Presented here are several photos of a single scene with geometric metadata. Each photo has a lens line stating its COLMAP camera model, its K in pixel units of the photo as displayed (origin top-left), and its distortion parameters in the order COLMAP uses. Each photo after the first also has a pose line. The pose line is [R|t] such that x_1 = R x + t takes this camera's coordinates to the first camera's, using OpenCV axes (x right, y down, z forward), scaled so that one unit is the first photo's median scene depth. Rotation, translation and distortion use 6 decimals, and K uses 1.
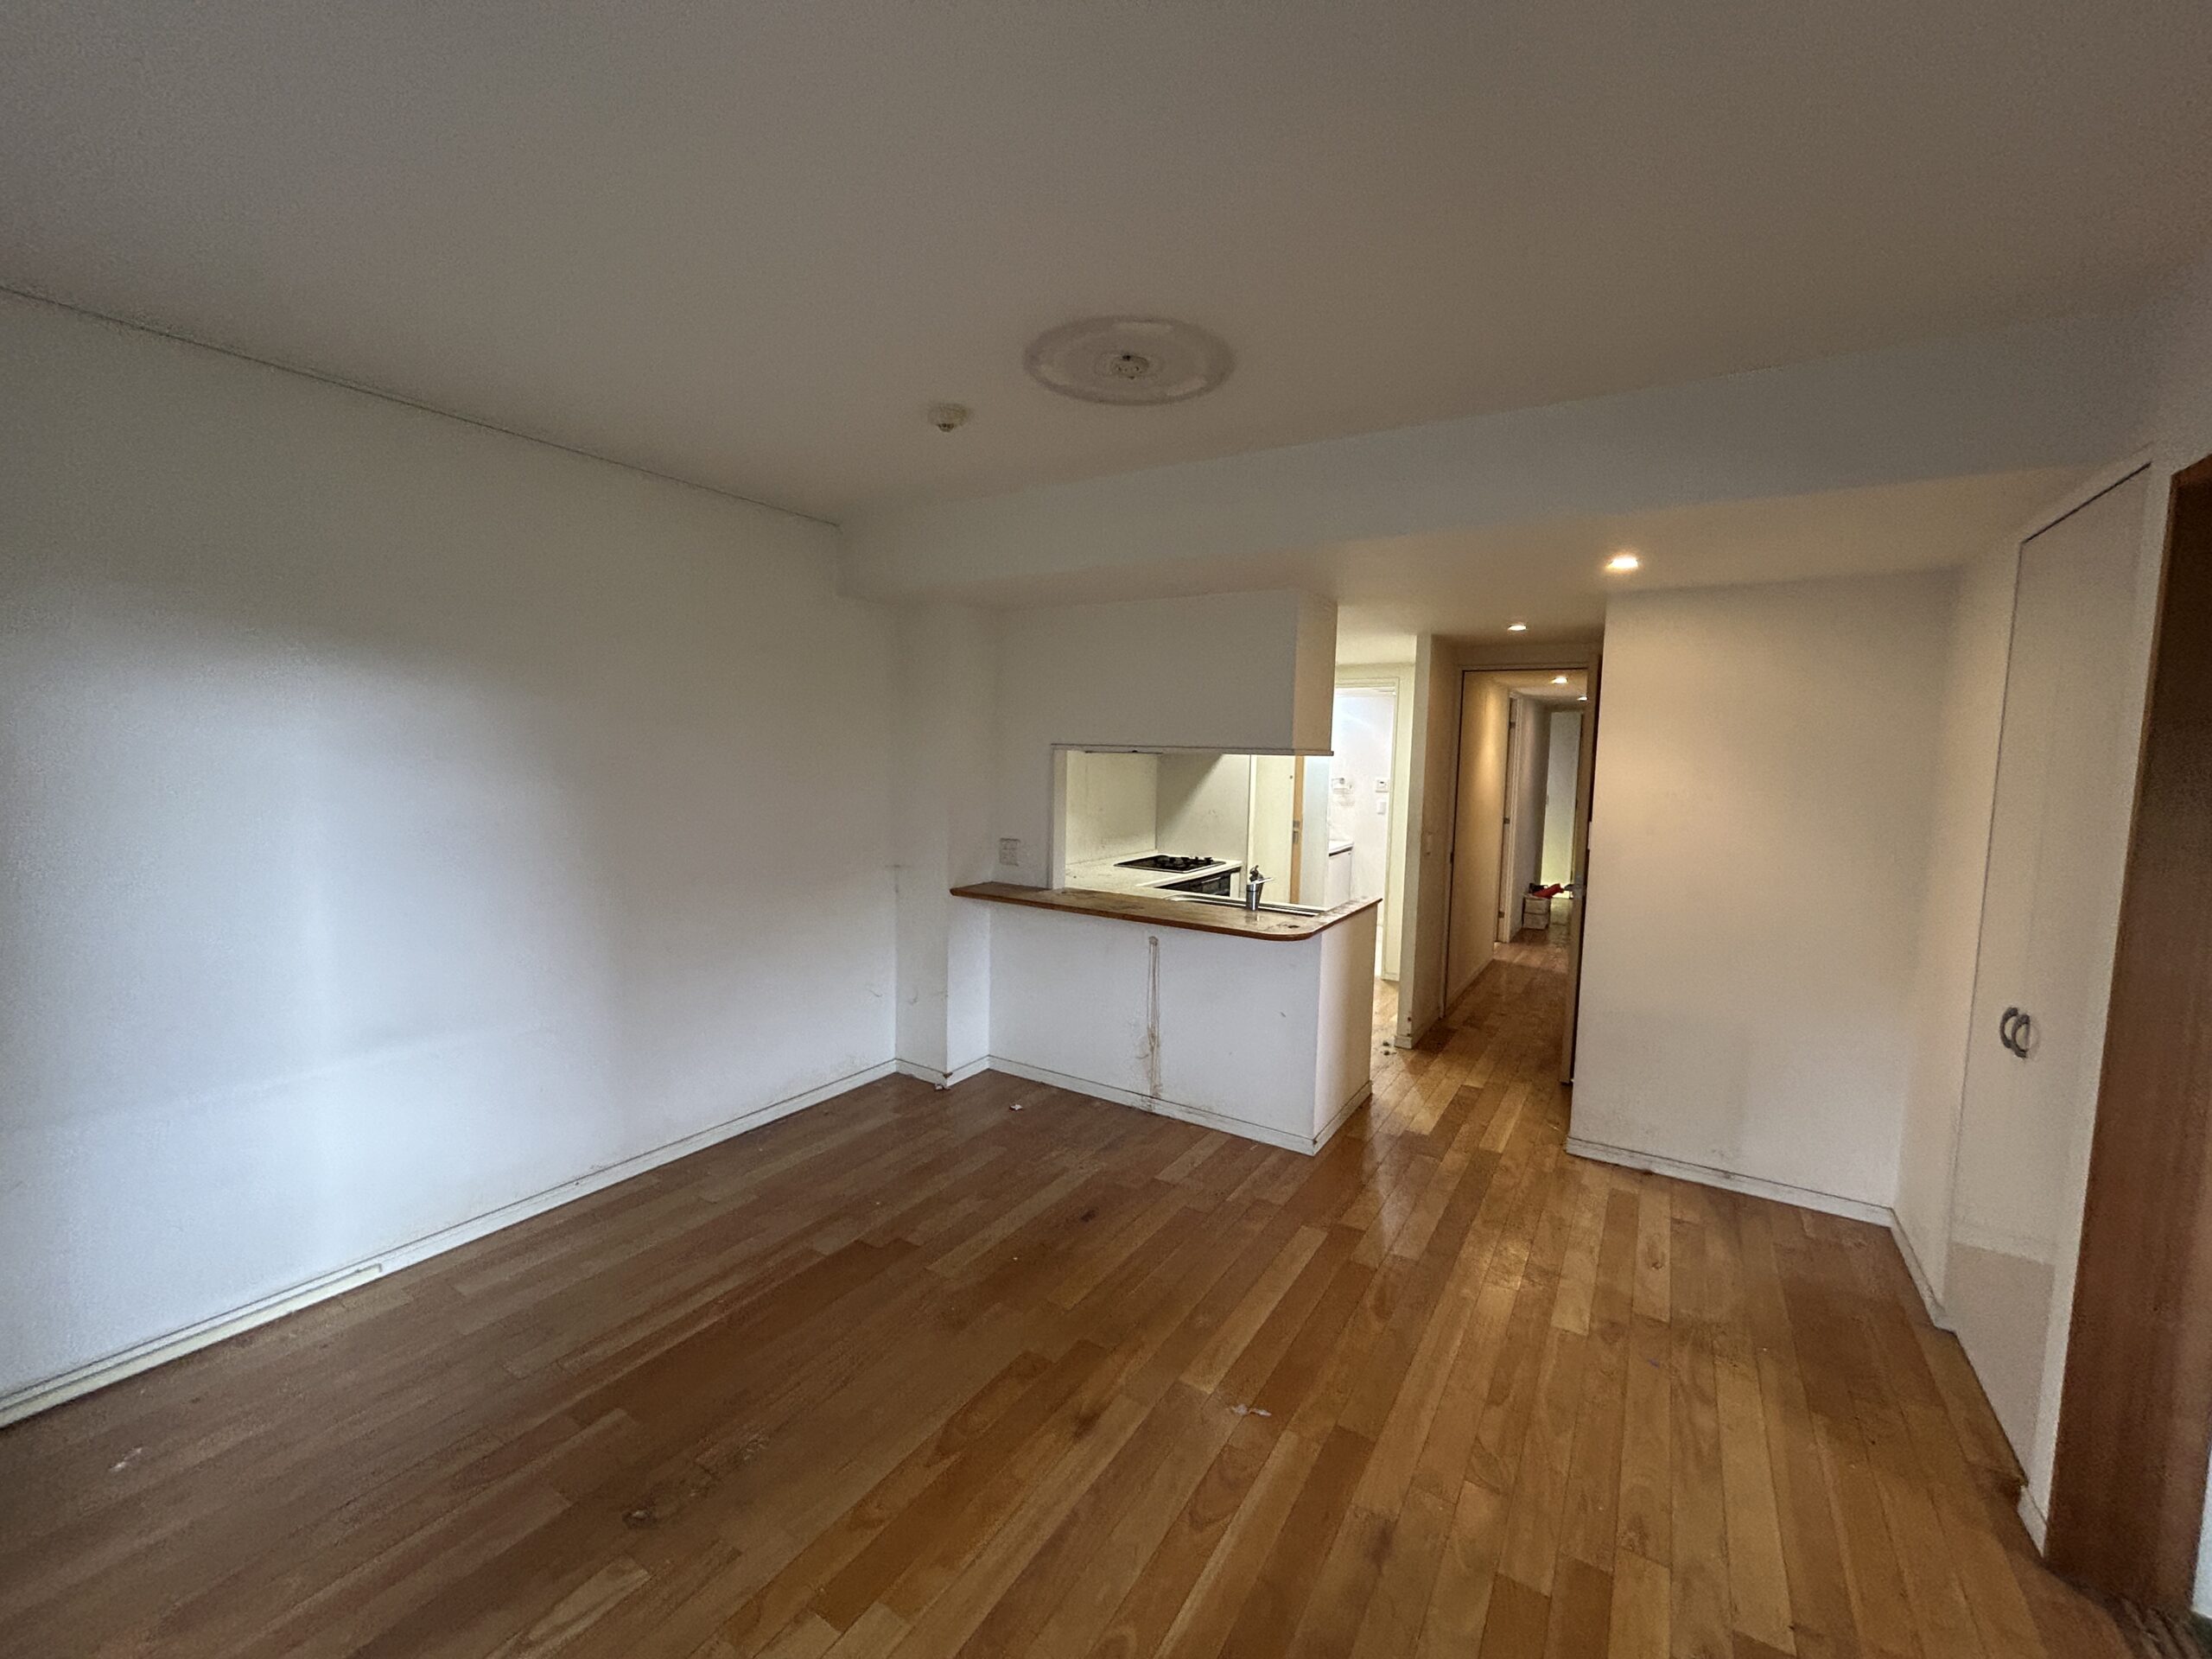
lens RADIAL K [[893.2, 0, 1102.1], [0, 893.2, 824.2], [0, 0, 1]] dist [-0.000584, -0.000258]
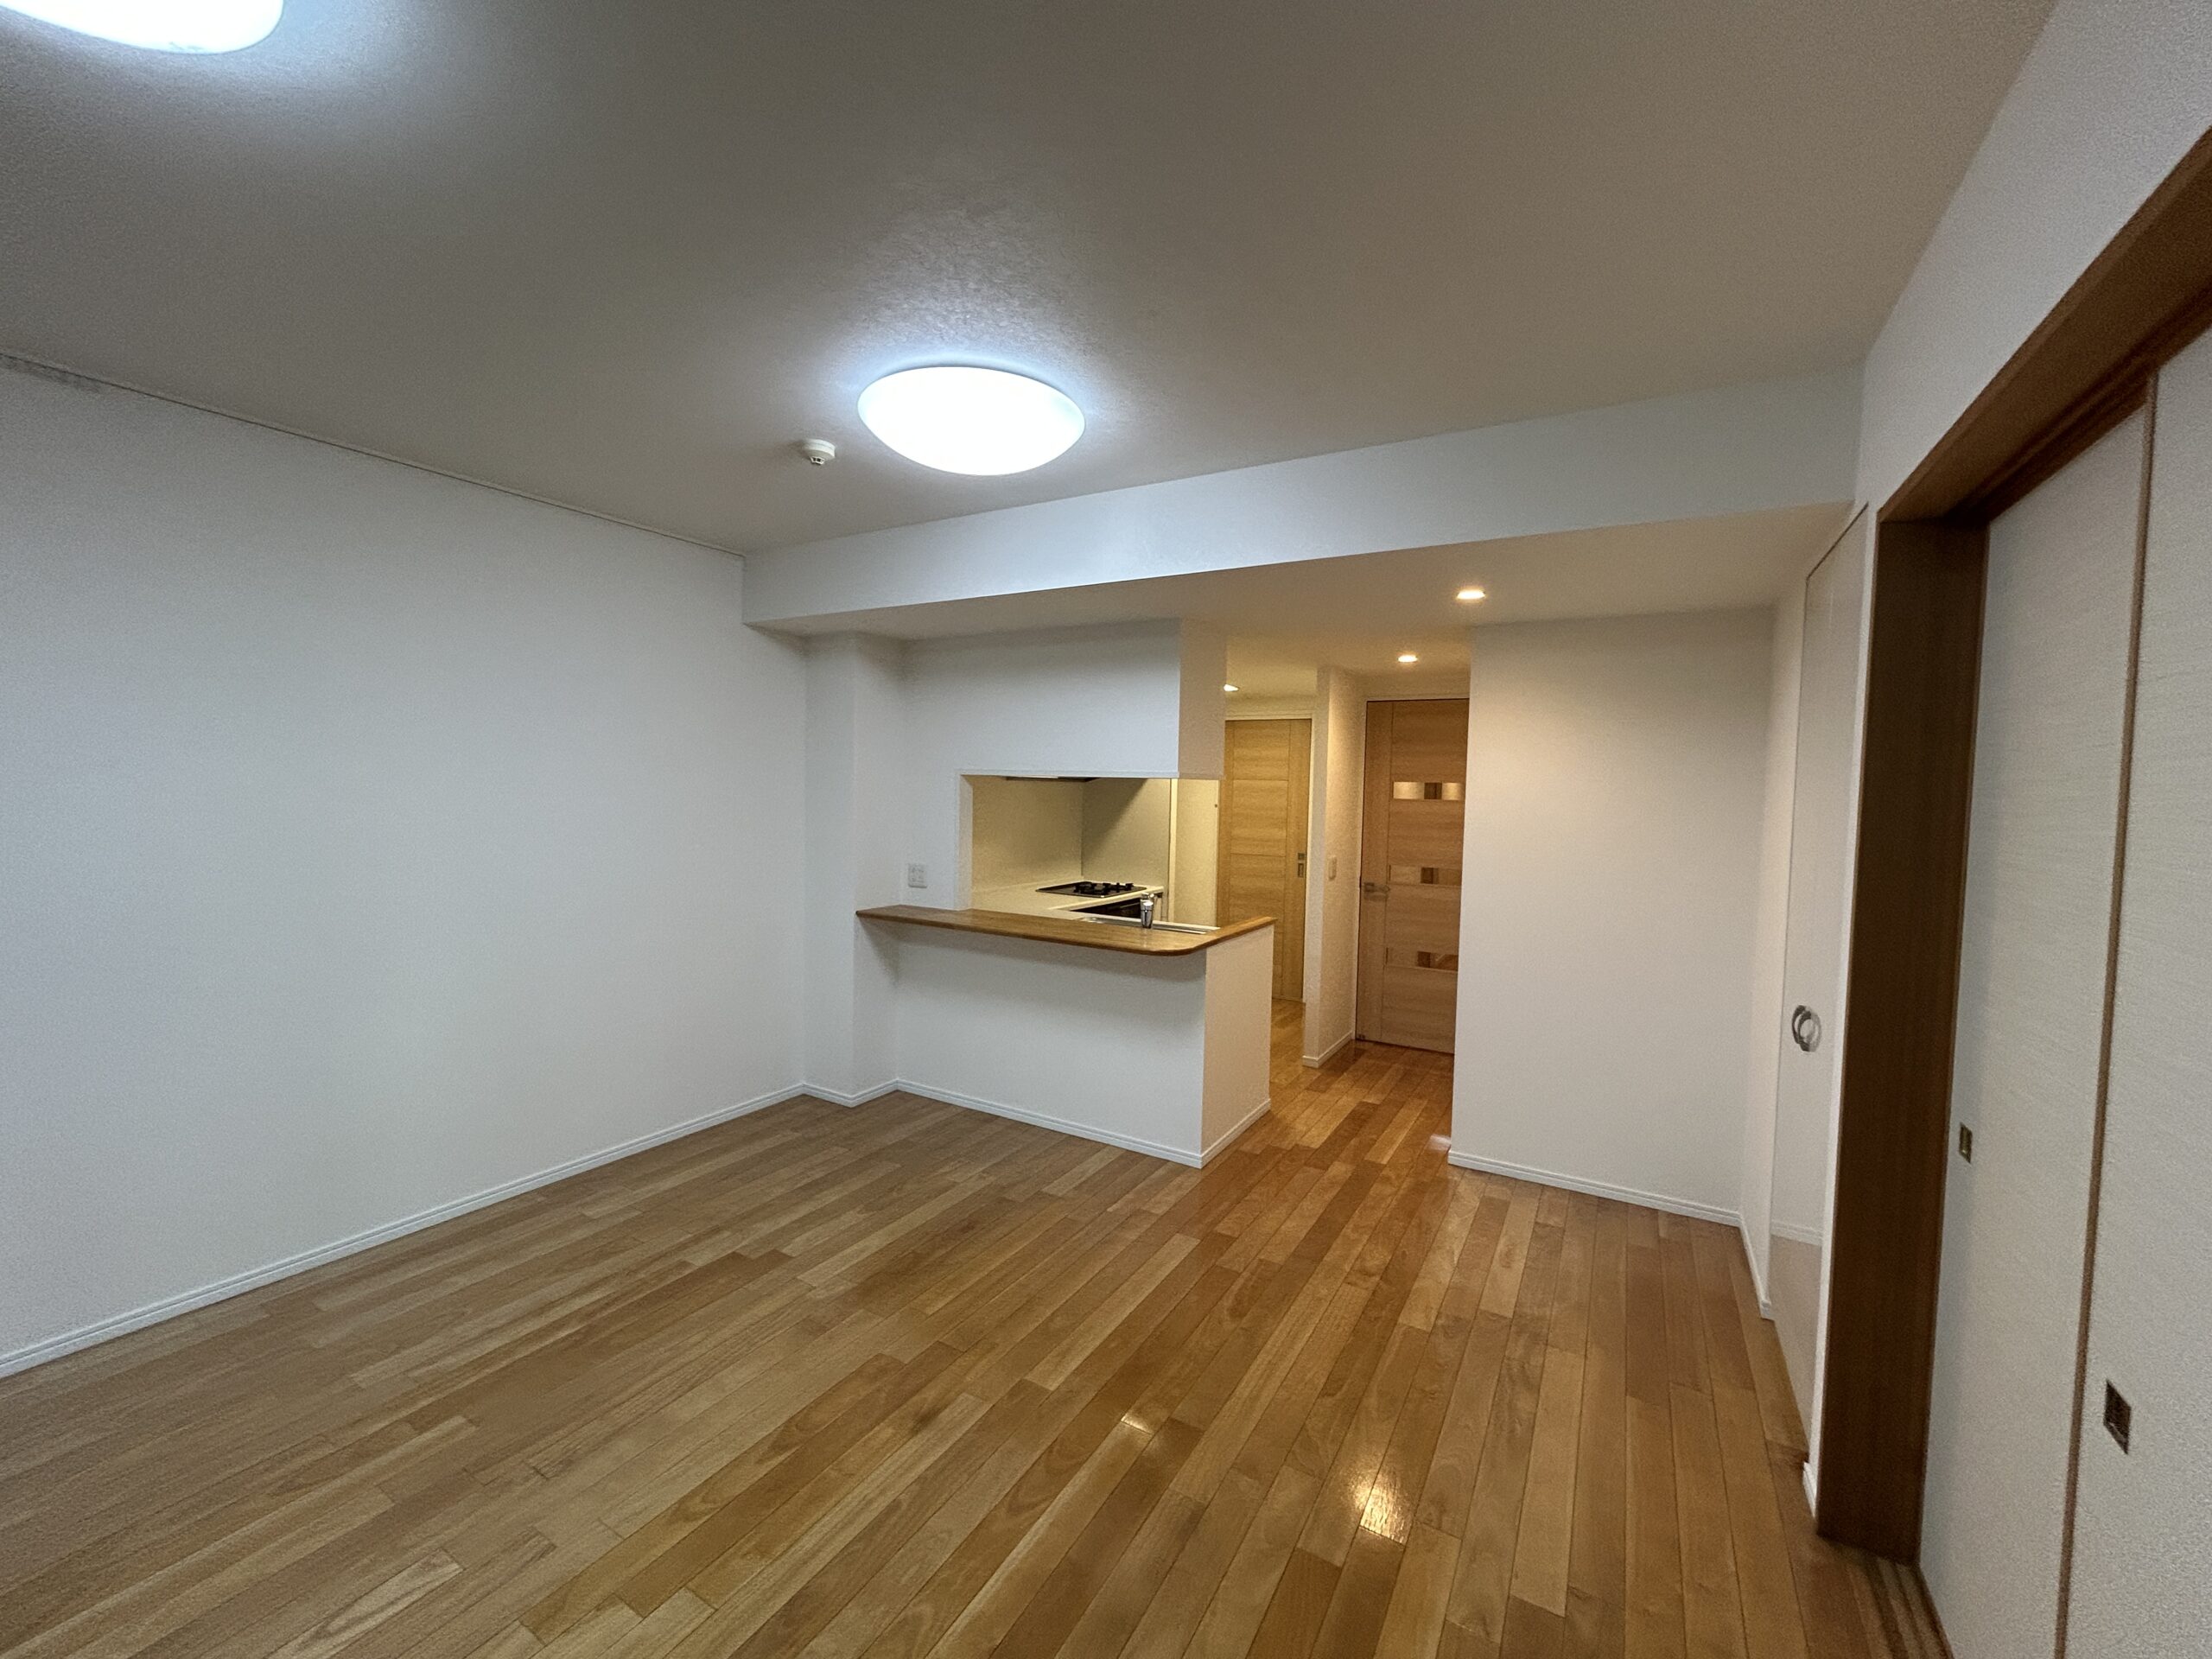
lens RADIAL K [[890.7, 0, 1098.5], [0, 890.7, 830.7], [0, 0, 1]] dist [-0.000141, -0.000079]
pose [[0.999600, -0.001590, 0.028225, 0.122541], [0.002543, 0.999426, -0.033778, 0.025512], [-0.028156, 0.033837, 0.999031, -0.038532]]
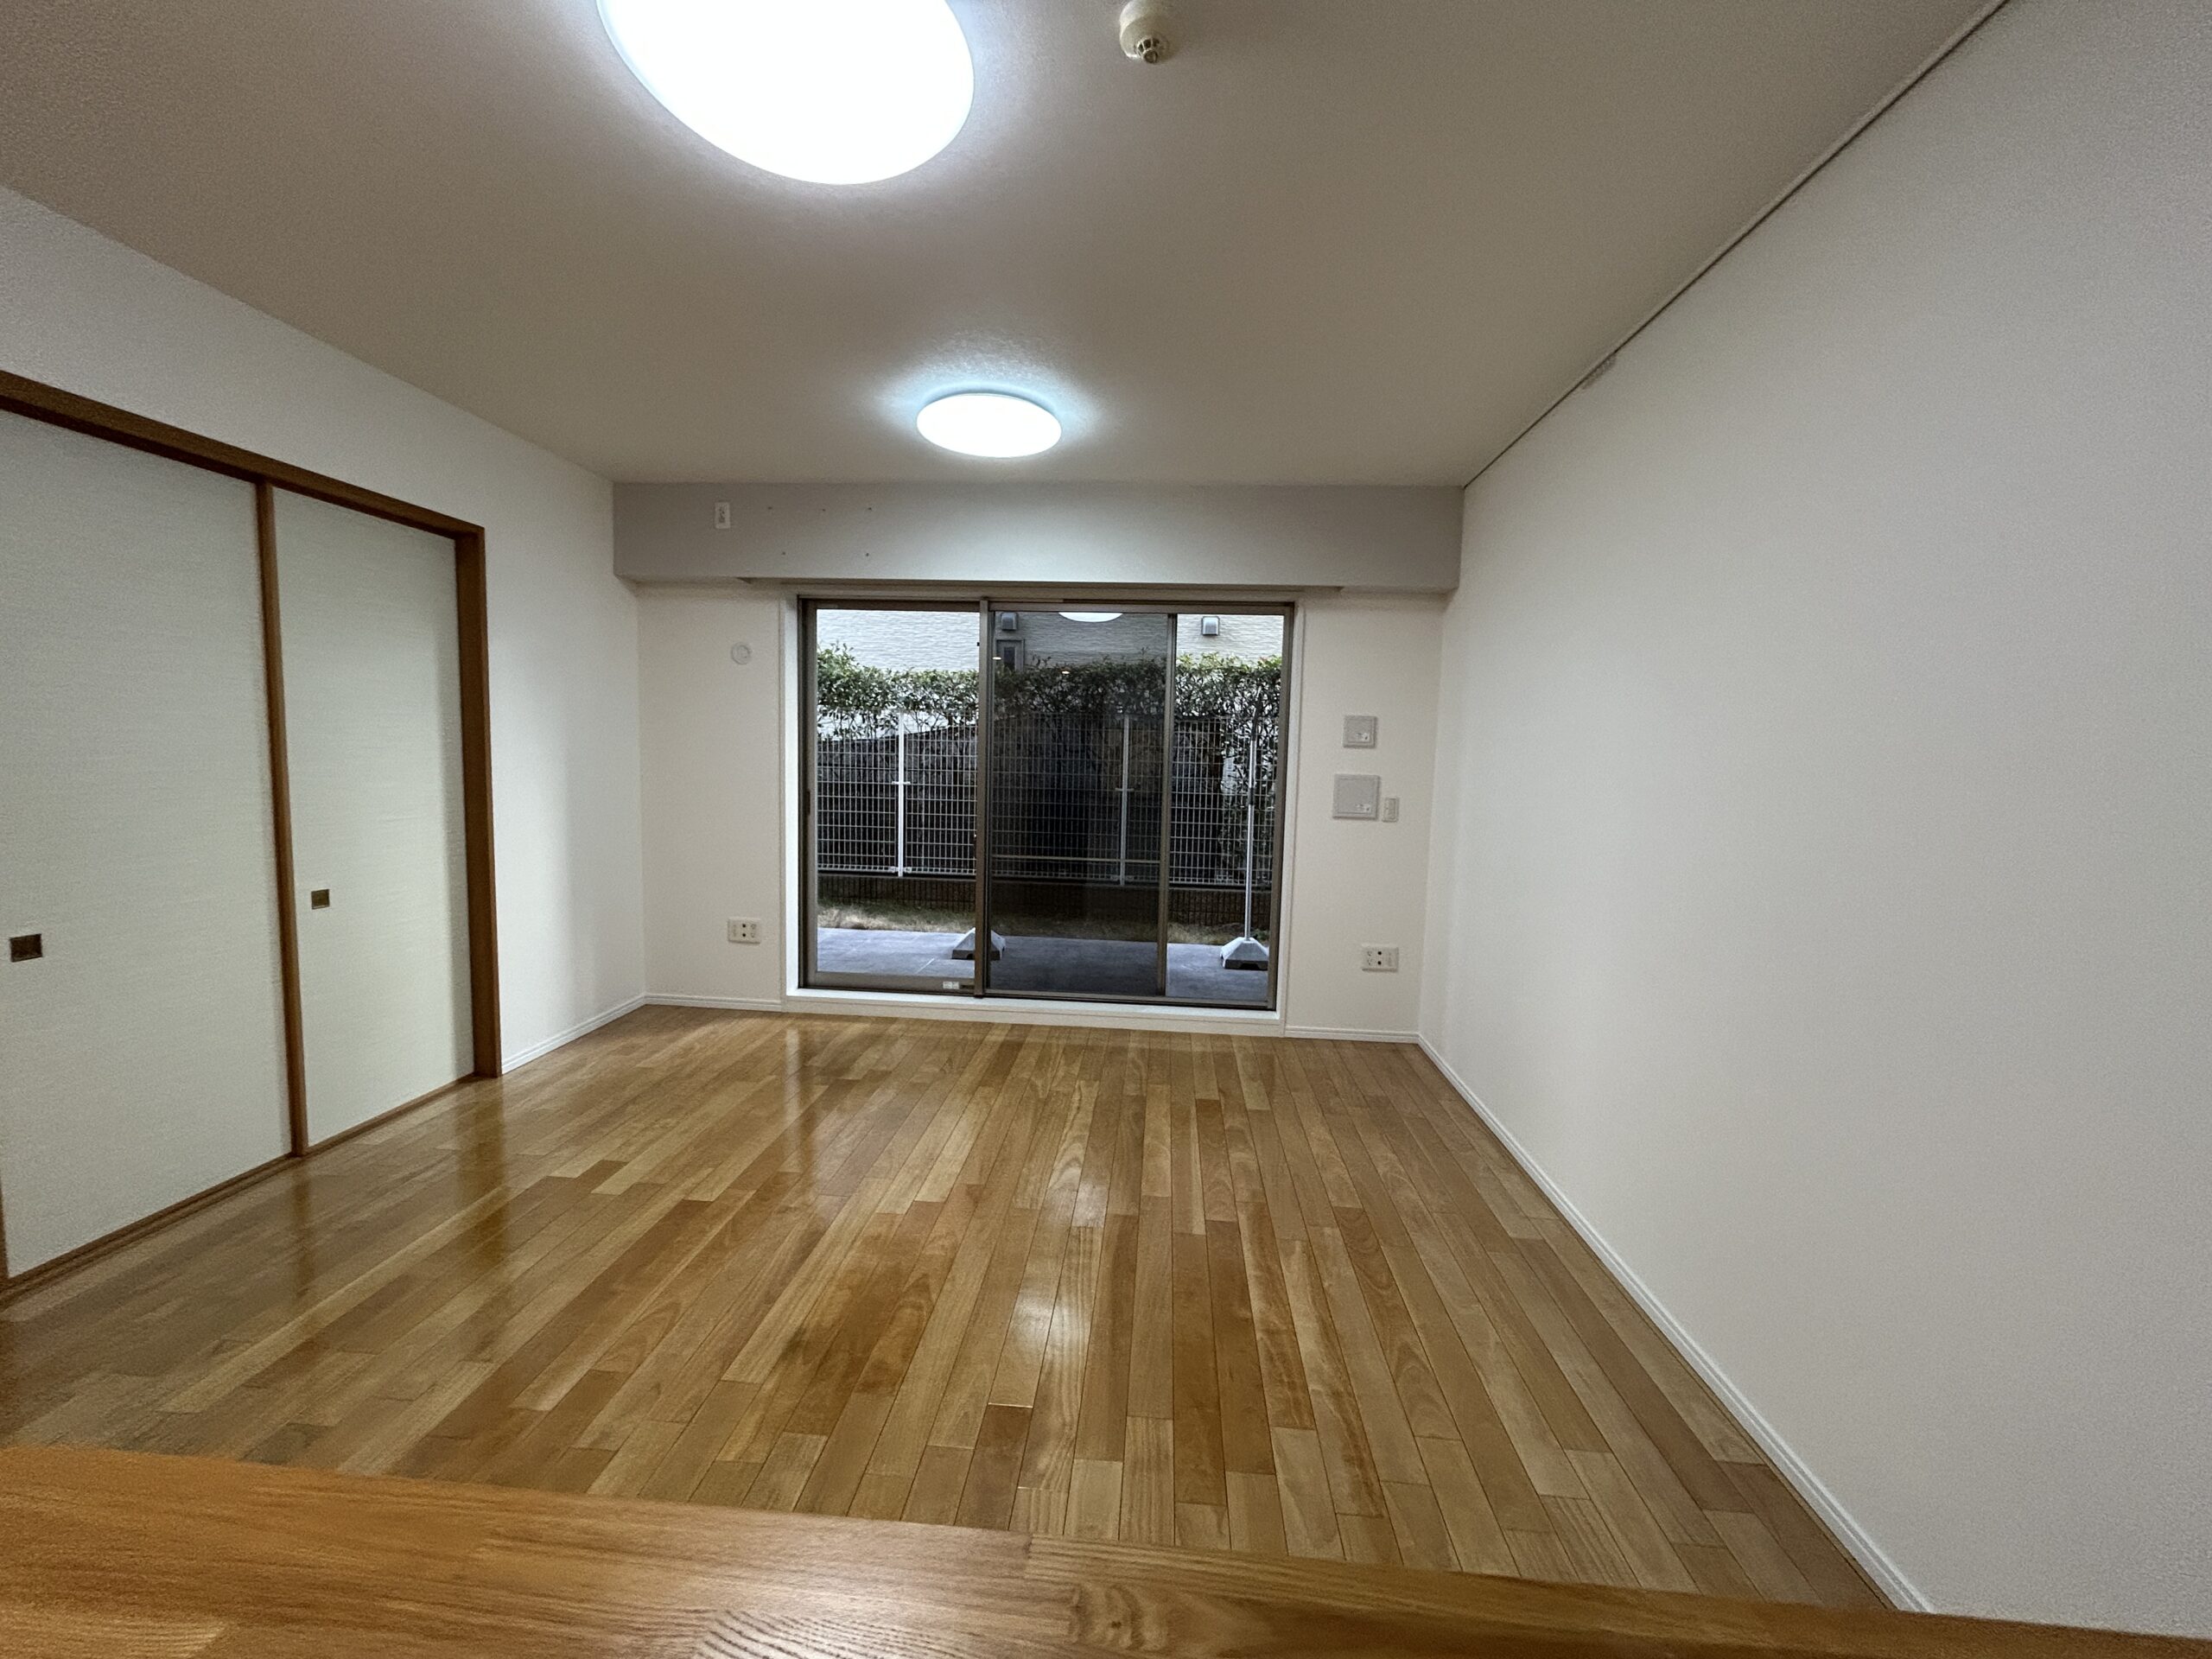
lens RADIAL K [[890.7, 0, 1098.5], [0, 890.7, 830.7], [0, 0, 1]] dist [-0.000141, -0.000079]
pose [[-0.883456, -0.000725, -0.468513, 0.113734], [-0.080913, 0.985209, 0.151049, -0.036431], [0.461474, 0.171354, -0.870448, 1.515033]]
